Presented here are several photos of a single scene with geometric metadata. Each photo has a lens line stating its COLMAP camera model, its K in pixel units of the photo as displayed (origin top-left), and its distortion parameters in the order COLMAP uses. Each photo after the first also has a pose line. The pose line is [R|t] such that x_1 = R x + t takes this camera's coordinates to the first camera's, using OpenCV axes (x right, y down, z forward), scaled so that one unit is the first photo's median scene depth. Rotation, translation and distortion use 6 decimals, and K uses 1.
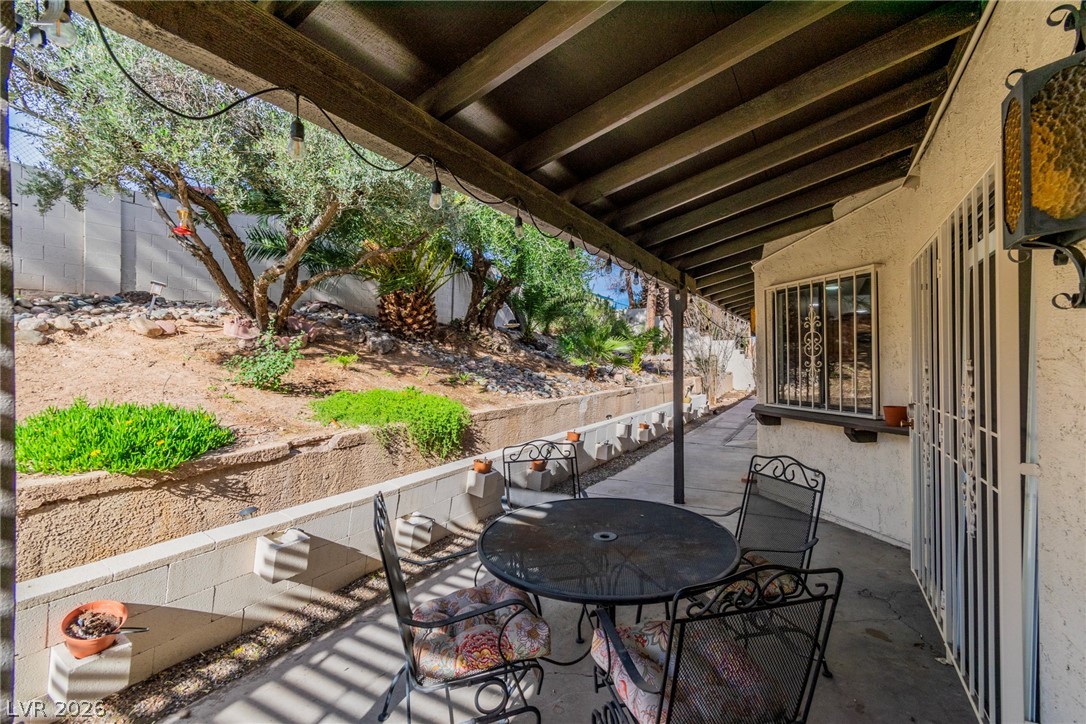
lens RADIAL K [[476.5, 0, 545.2], [0, 476.5, 361.4], [0, 0, 1]] dist [0.002649, 0.000263]
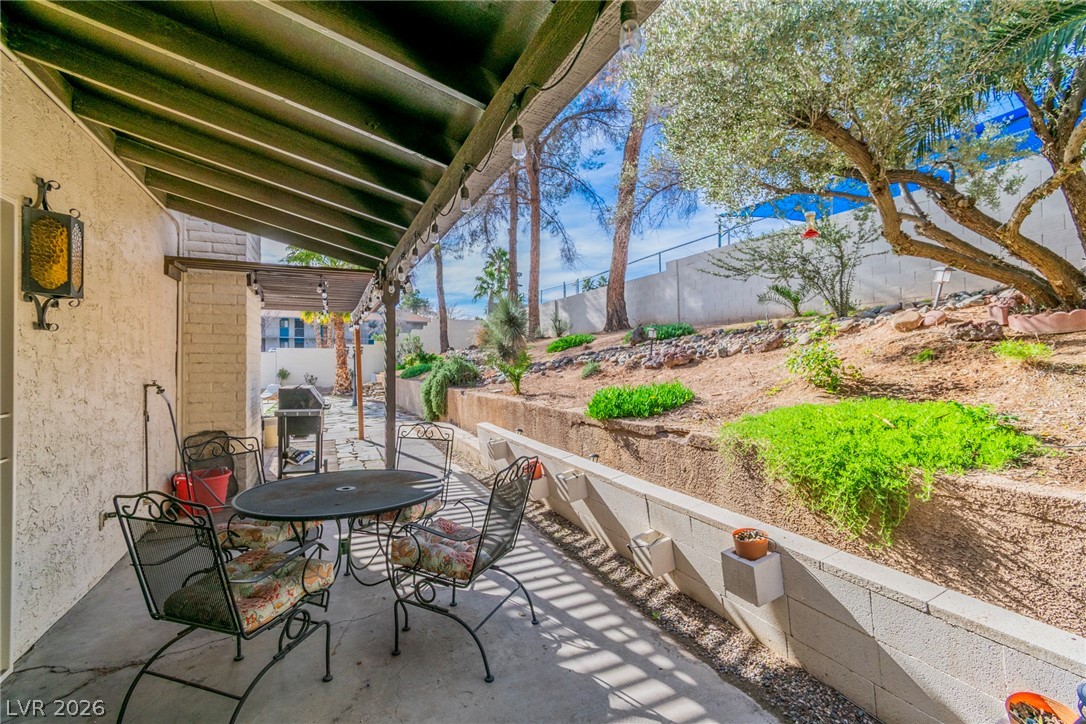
lens RADIAL K [[476.5, 0, 545.5], [0, 476.5, 361.3], [0, 0, 1]] dist [0.002649, 0.000263]
pose [[-0.571836, 0.008528, -0.820323, 0.629605], [0.011795, 0.999928, 0.002174, 0.007749], [0.820283, -0.008432, -0.571896, 1.570423]]
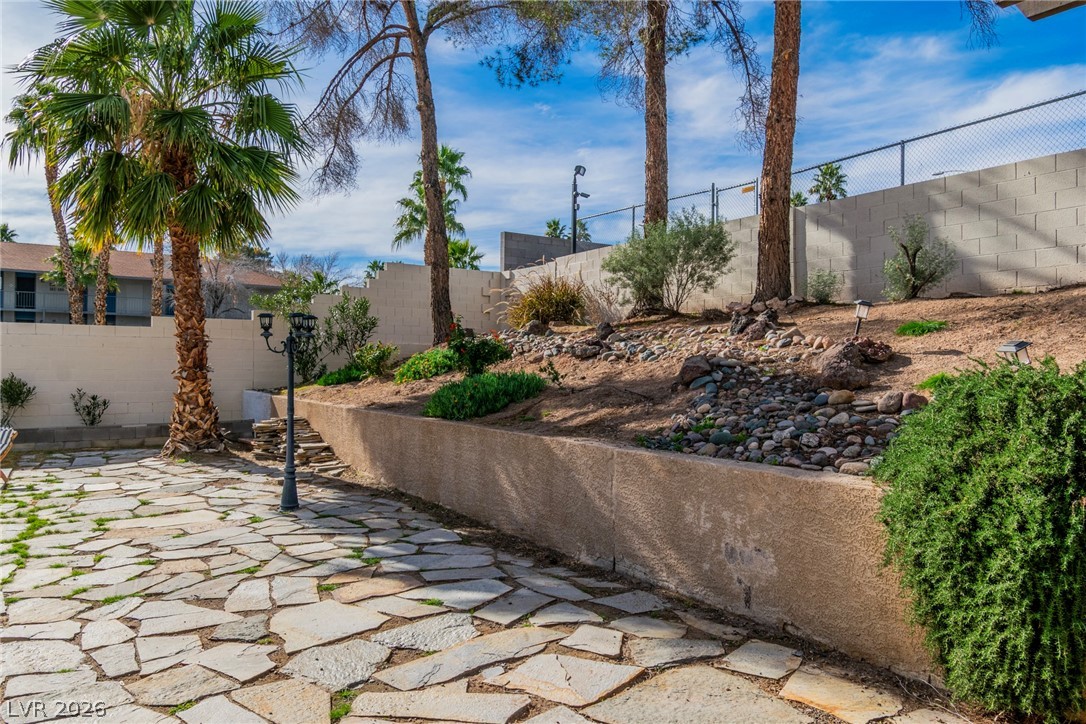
lens RADIAL K [[762.7, 0, 544.5], [0, 762.7, 362.5], [0, 0, 1]] dist [-0.000255, 0.000941]
pose [[-0.457579, 0.000888, -0.889169, 0.439276], [-0.000682, 0.999999, 0.001350, 0.005621], [0.889169, 0.001224, -0.457578, 1.130877]]
